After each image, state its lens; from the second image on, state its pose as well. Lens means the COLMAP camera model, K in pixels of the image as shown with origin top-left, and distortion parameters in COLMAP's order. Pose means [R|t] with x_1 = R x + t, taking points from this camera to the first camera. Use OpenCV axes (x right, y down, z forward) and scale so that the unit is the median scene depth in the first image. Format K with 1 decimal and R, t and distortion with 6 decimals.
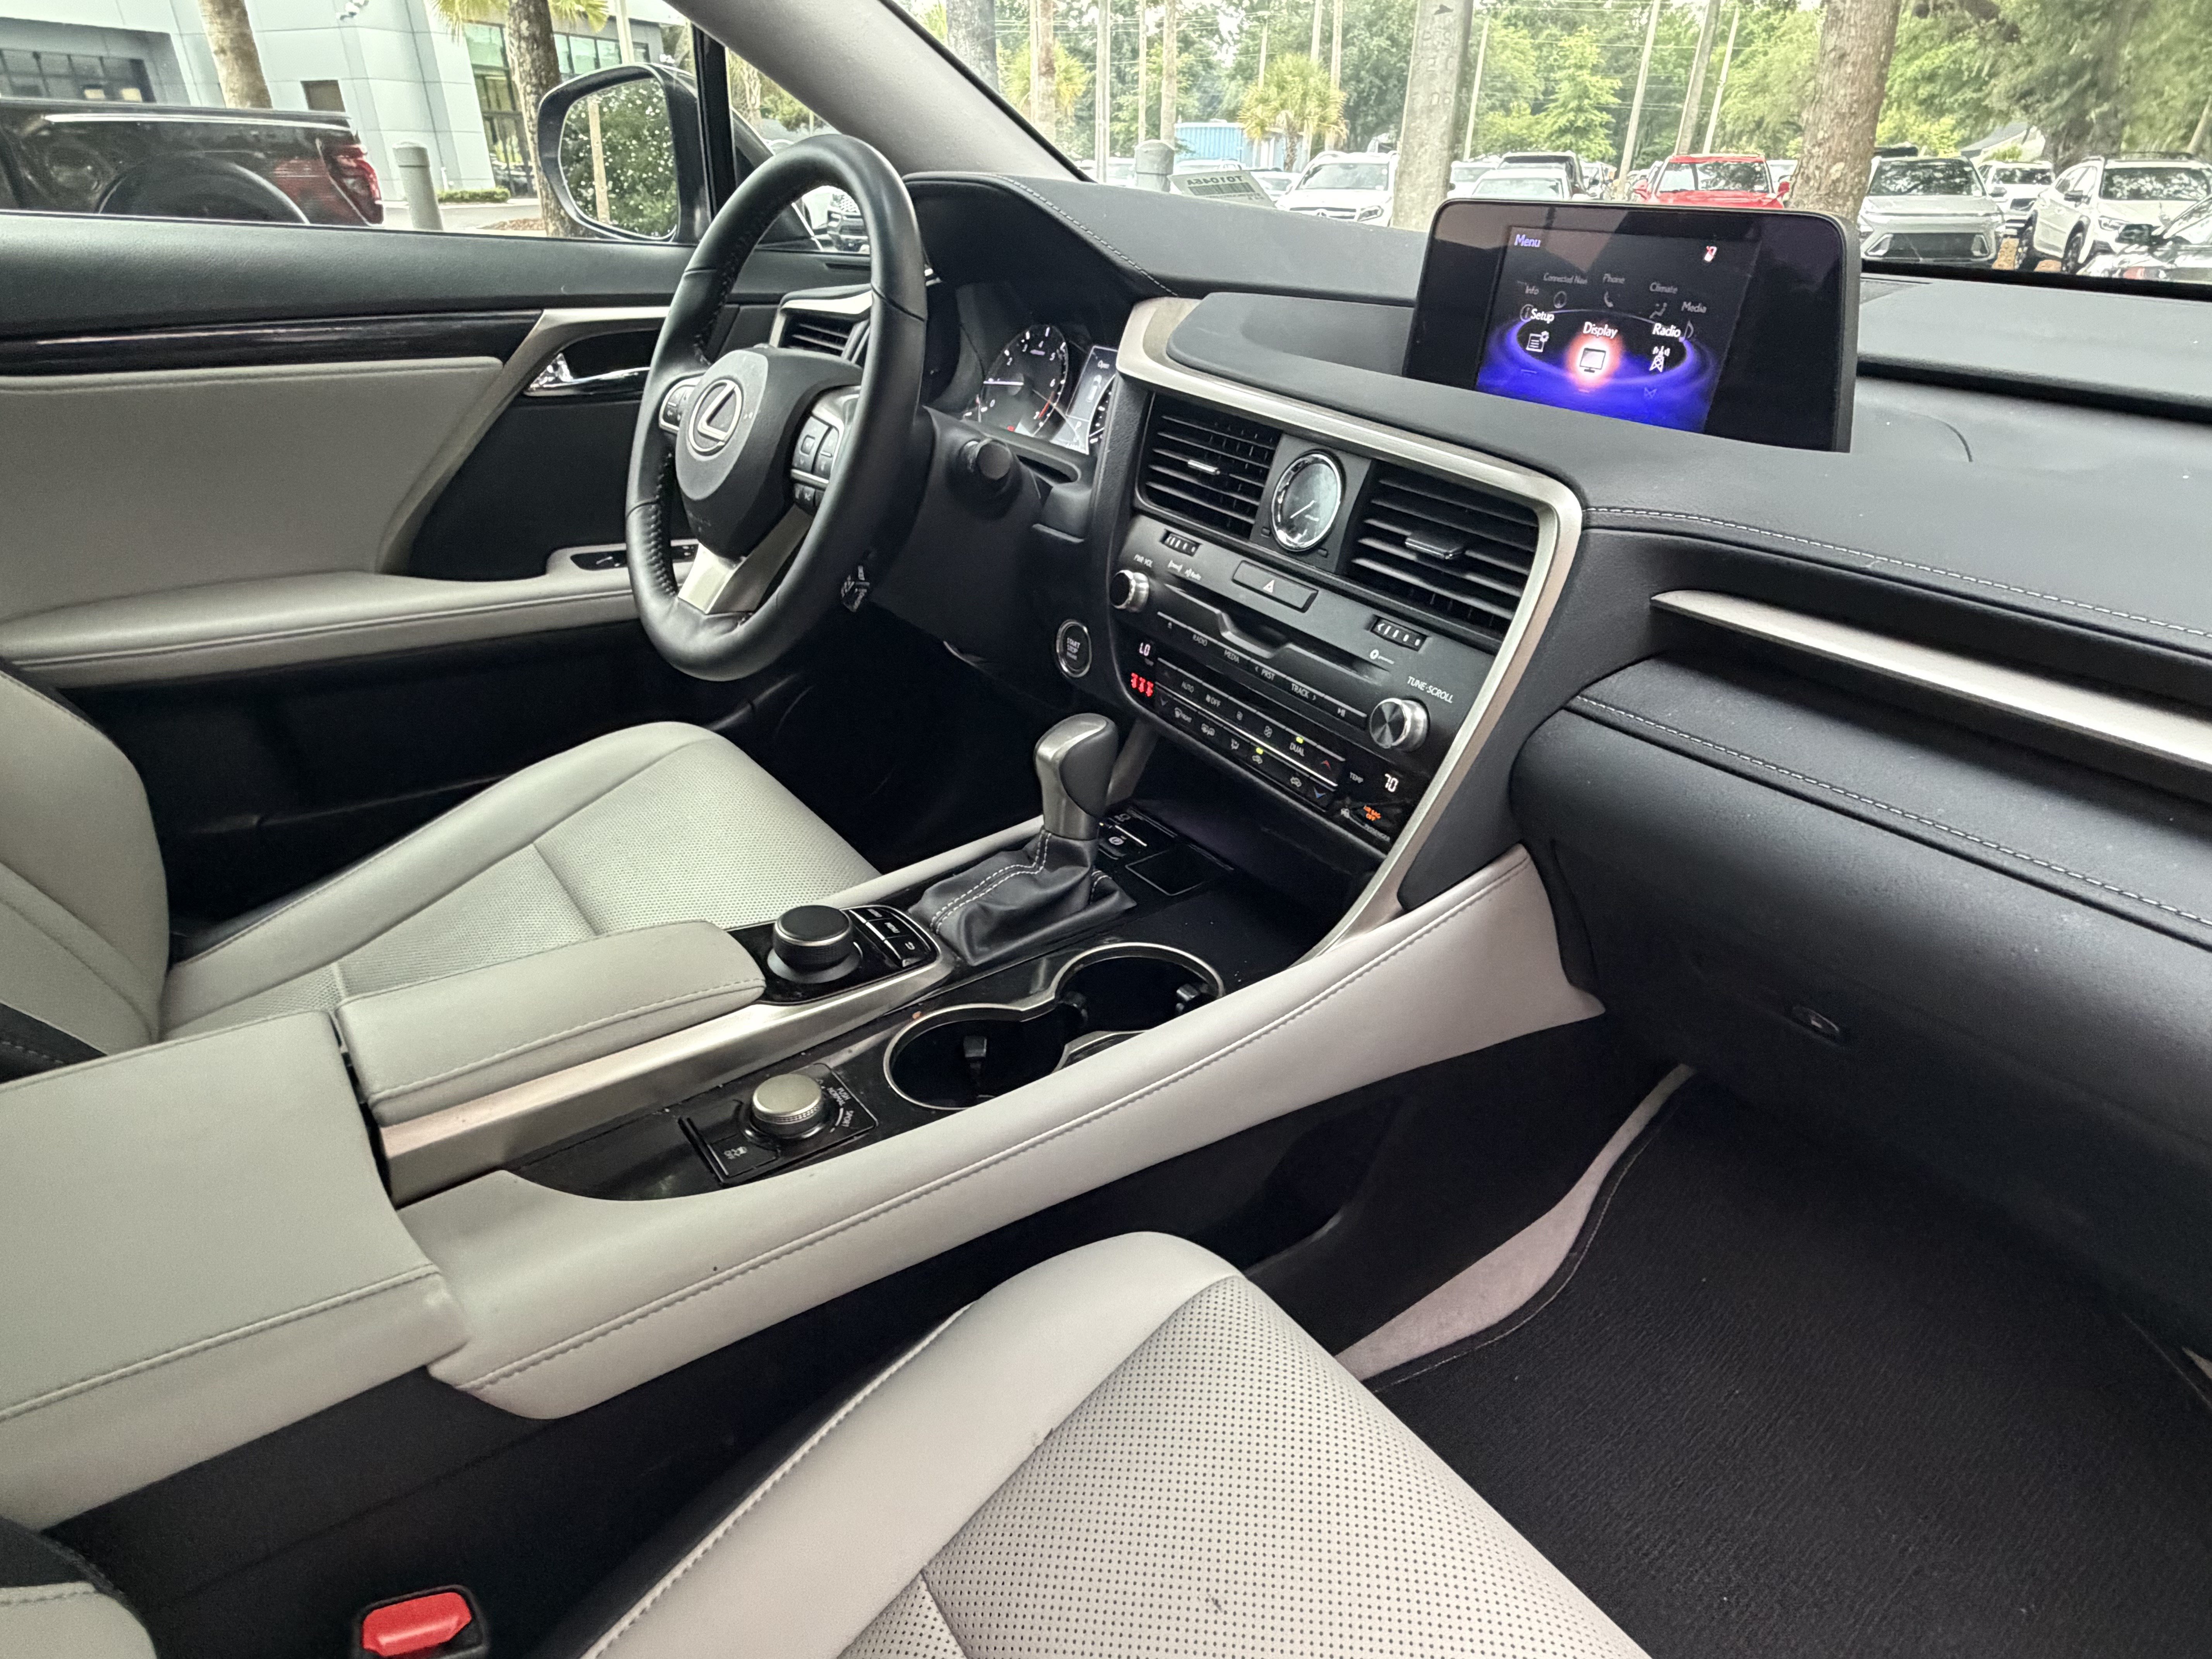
lens RADIAL K [[1222.9, 0, 1094.2], [0, 1222.9, 819.6], [0, 0, 1]] dist [-0.001285, 0.007045]
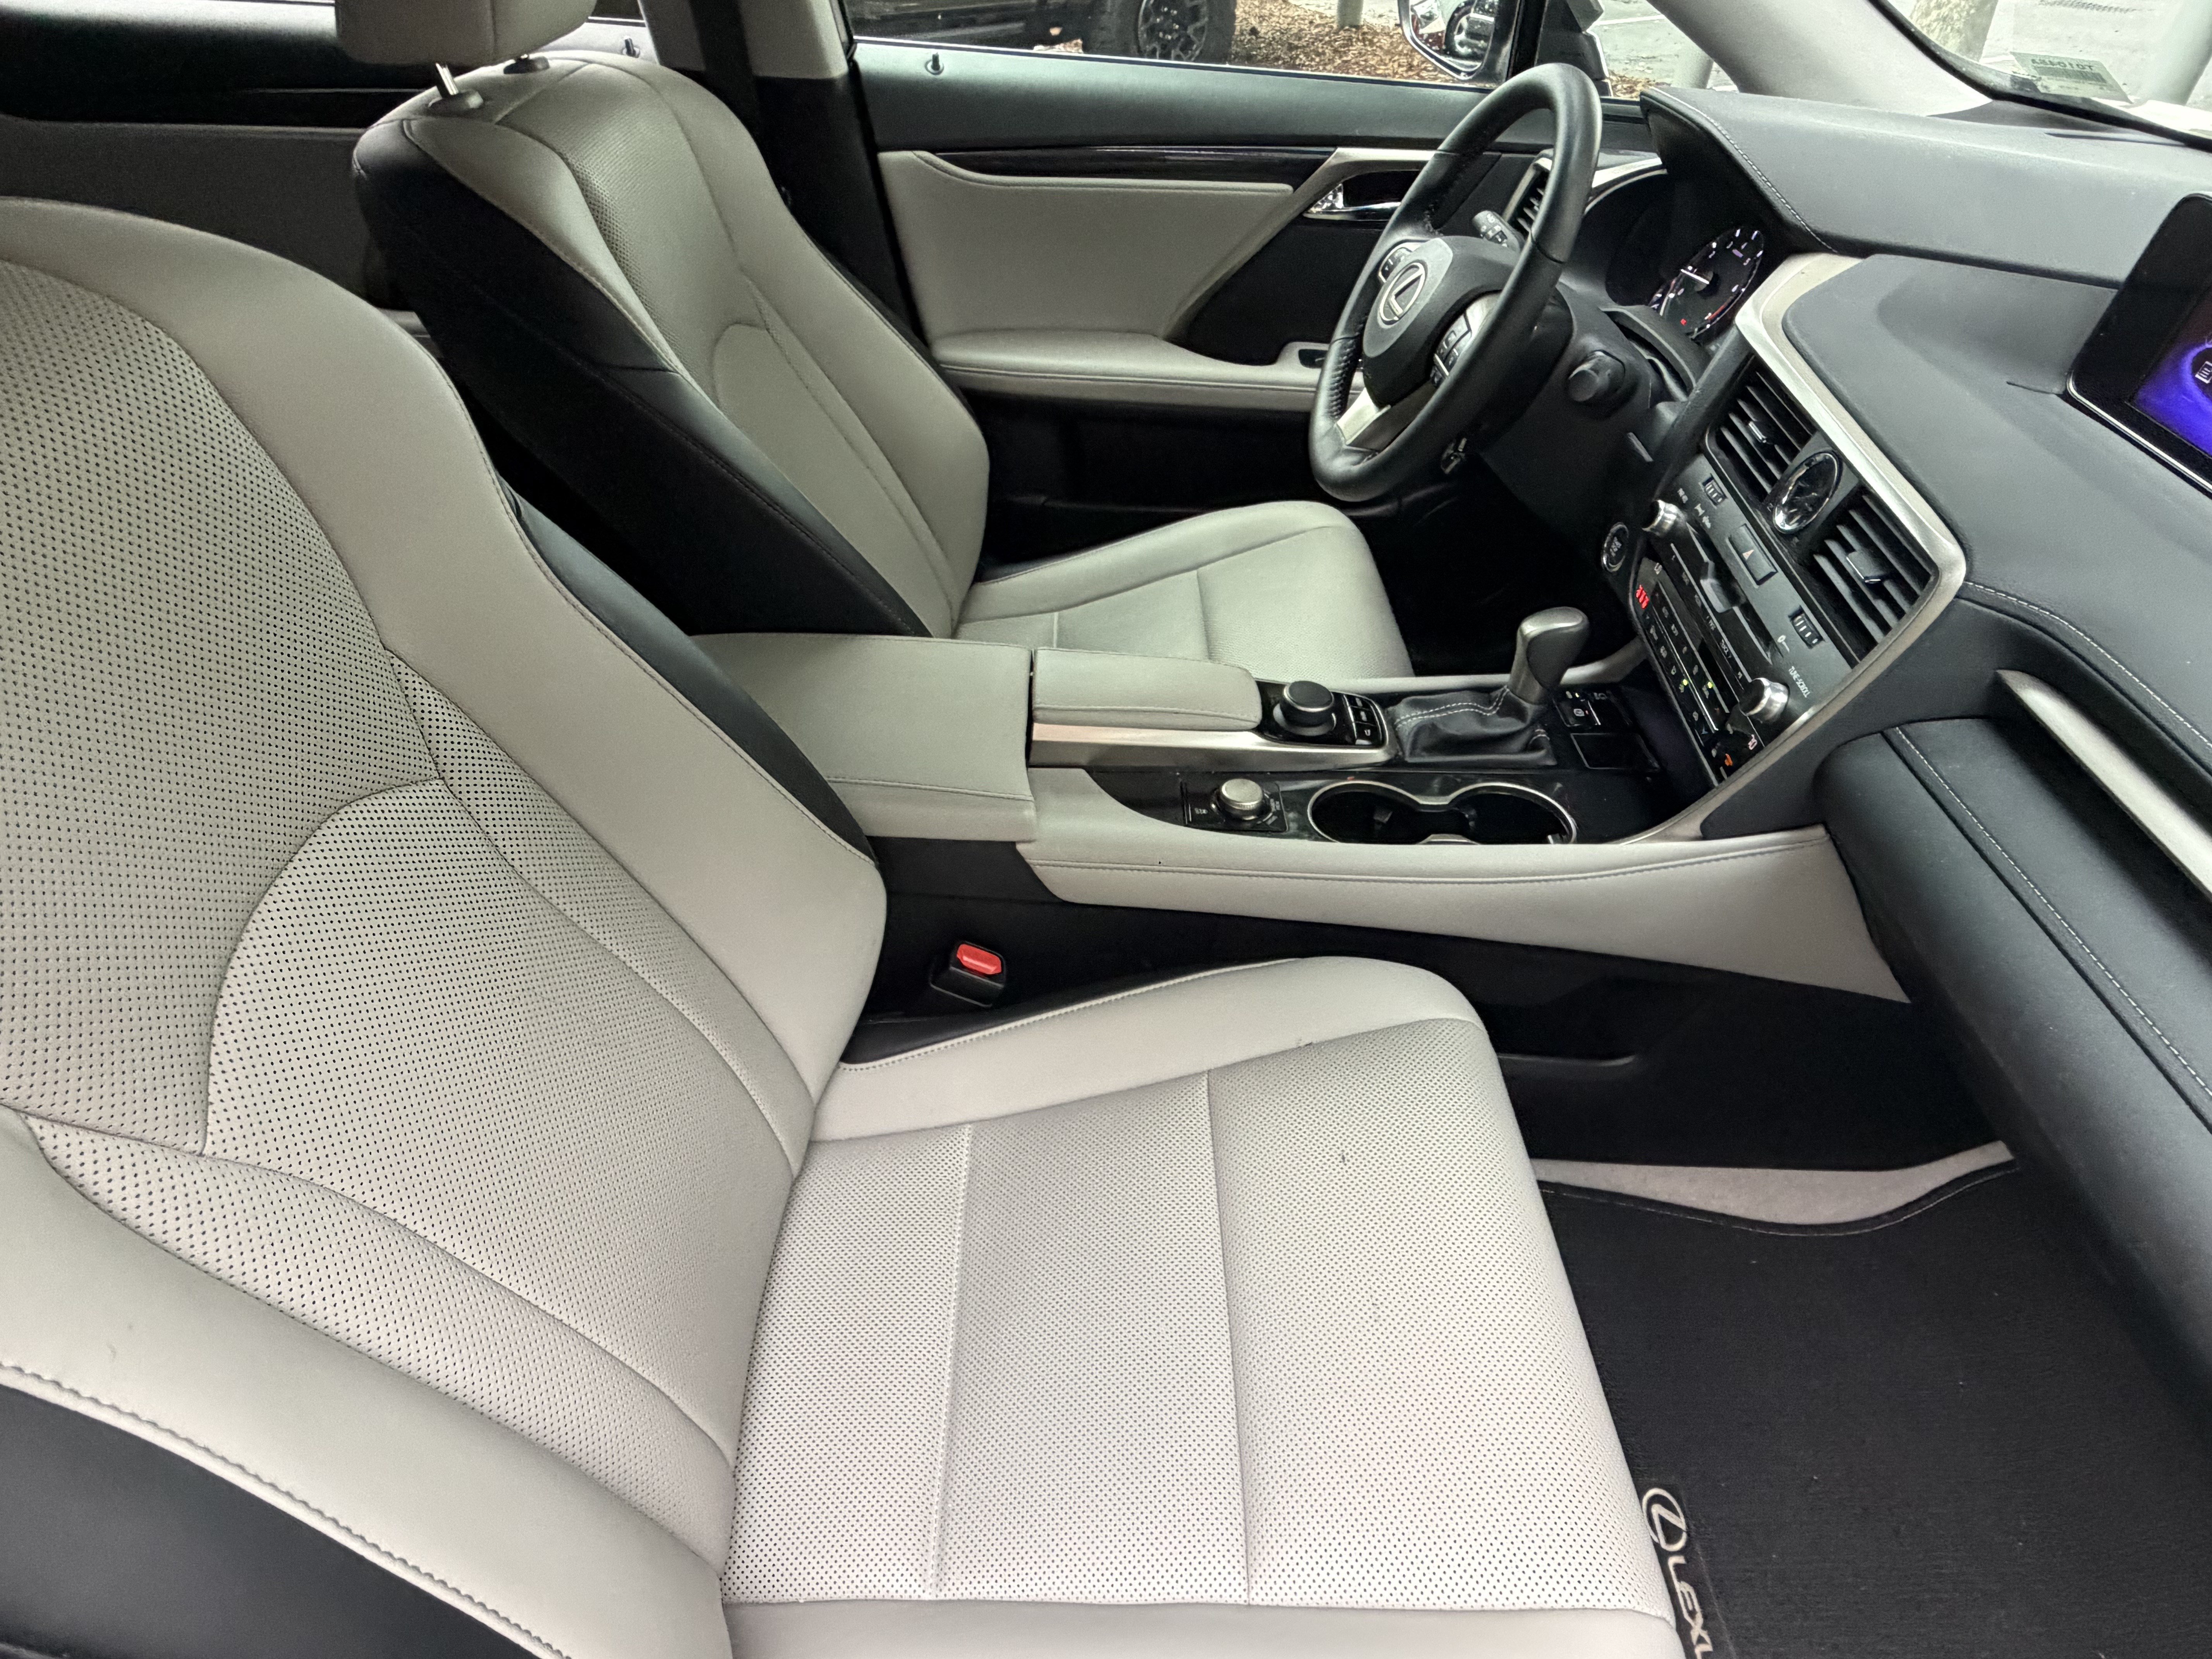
lens RADIAL K [[1222.9, 0, 1110.5], [0, 1222.9, 829.2], [0, 0, 1]] dist [-0.001285, 0.007045]
pose [[0.808131, 0.383779, -0.446809, 0.265316], [-0.281721, 0.918039, 0.278995, -0.097649], [0.517260, -0.099589, 0.850014, -0.346157]]
